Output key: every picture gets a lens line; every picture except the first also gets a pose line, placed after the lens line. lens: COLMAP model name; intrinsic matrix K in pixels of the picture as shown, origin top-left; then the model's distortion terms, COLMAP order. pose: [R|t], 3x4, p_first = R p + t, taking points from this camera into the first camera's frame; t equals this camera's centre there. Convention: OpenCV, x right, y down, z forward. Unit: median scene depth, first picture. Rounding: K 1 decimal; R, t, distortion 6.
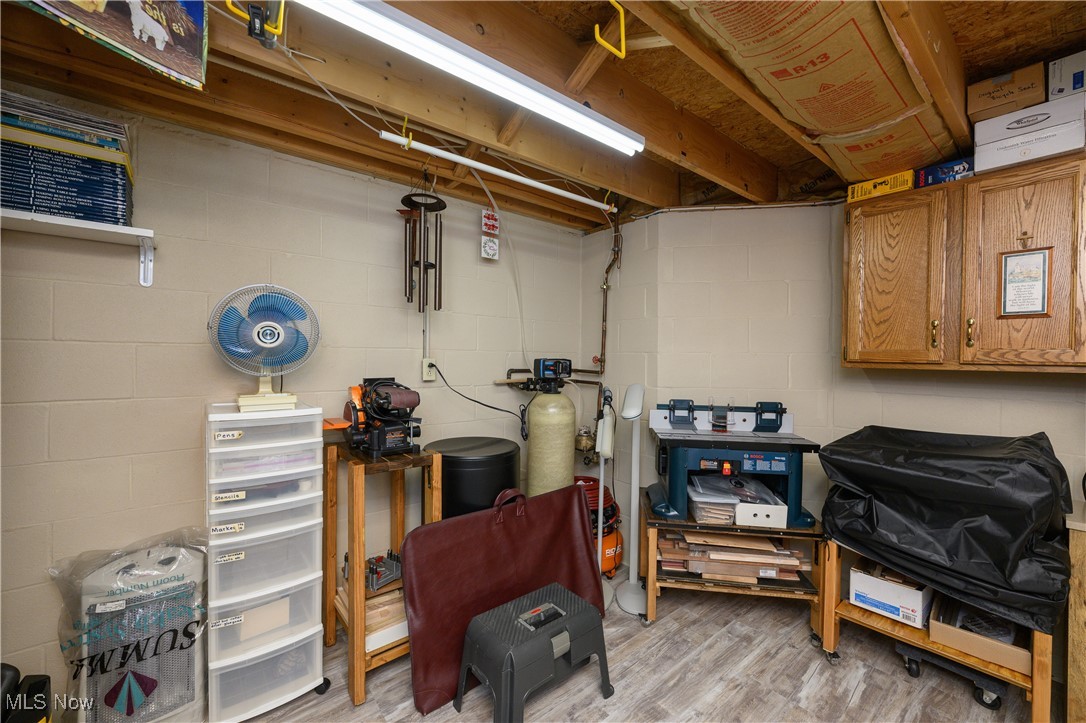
lens RADIAL K [[429.3, 0, 538.6], [0, 429.3, 358.8], [0, 0, 1]] dist [-0.001016, -0.000285]
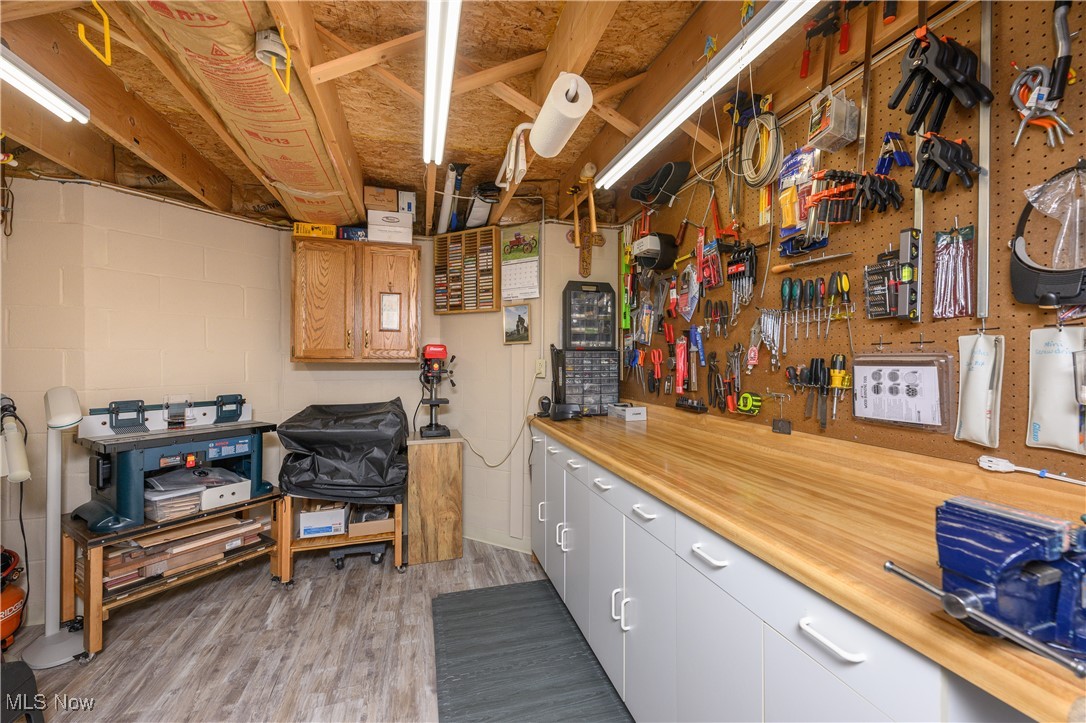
lens RADIAL K [[429.3, 0, 538.6], [0, 429.3, 358.8], [0, 0, 1]] dist [-0.001016, -0.000285]
pose [[0.391980, -0.011217, 0.919905, -0.190126], [0.005927, 0.999936, 0.009668, 0.001976], [-0.919955, 0.001663, 0.392021, -0.191619]]
